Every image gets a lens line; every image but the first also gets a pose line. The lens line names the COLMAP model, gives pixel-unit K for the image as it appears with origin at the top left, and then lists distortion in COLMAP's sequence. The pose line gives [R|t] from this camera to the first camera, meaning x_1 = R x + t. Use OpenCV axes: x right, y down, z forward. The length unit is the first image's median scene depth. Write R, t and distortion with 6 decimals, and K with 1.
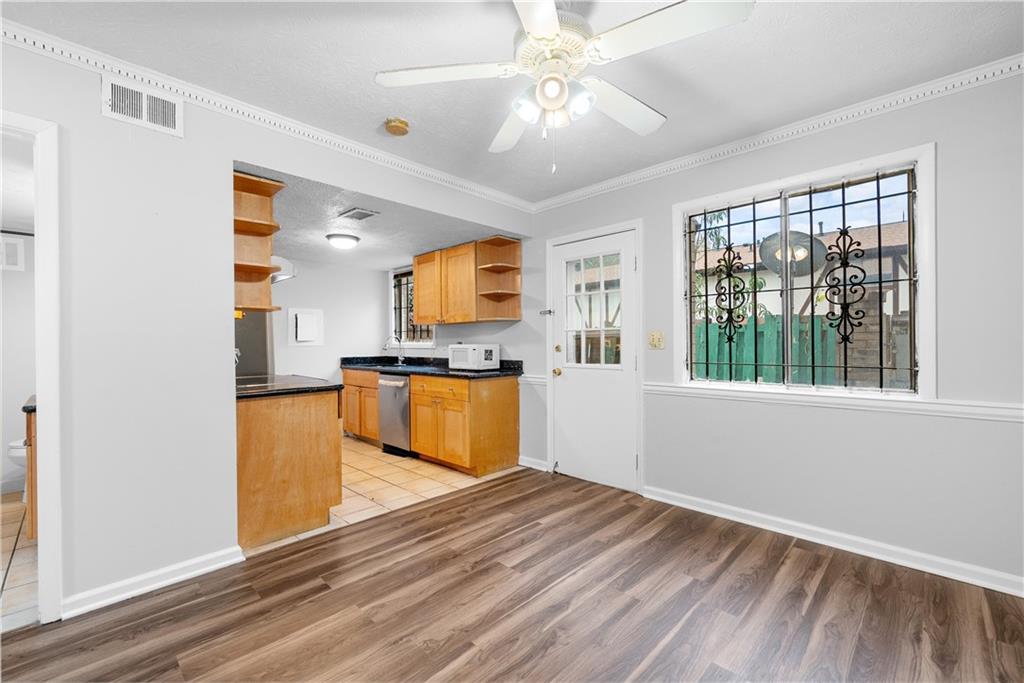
lens RADIAL K [[431.0, 0, 515.7], [0, 431.0, 342.8], [0, 0, 1]] dist [0.000190, -0.001158]
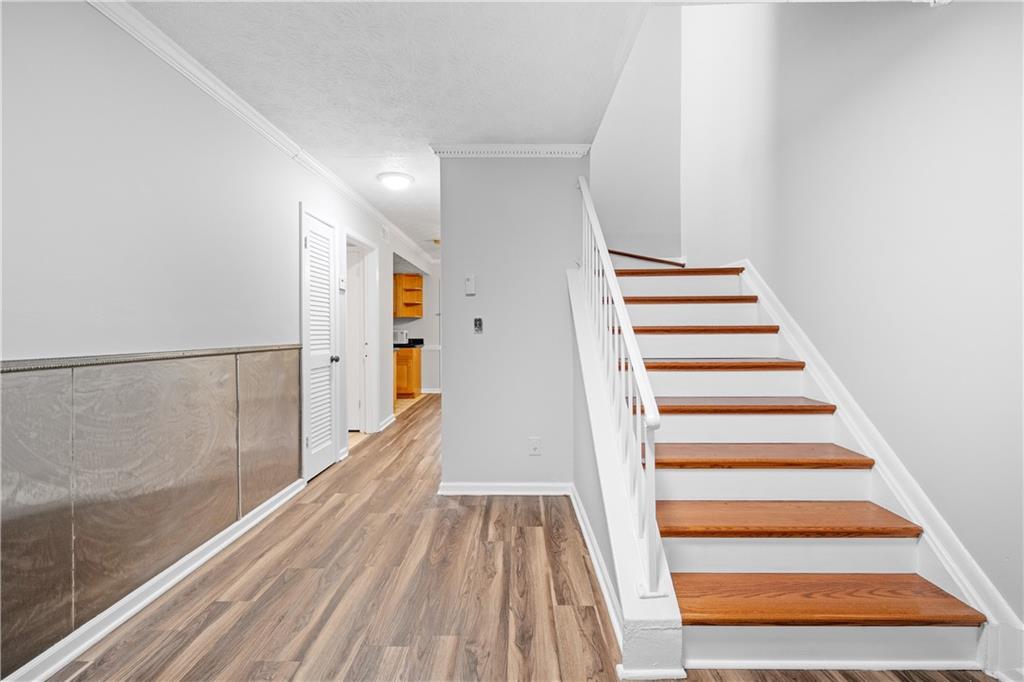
lens RADIAL K [[431.0, 0, 511.3], [0, 431.0, 334.3], [0, 0, 1]] dist [0.000190, -0.001158]
pose [[0.723420, 0.000055, 0.690408, -1.078215], [-0.003306, 0.999989, 0.003384, 0.014113], [-0.690400, -0.004731, 0.723412, -0.696754]]
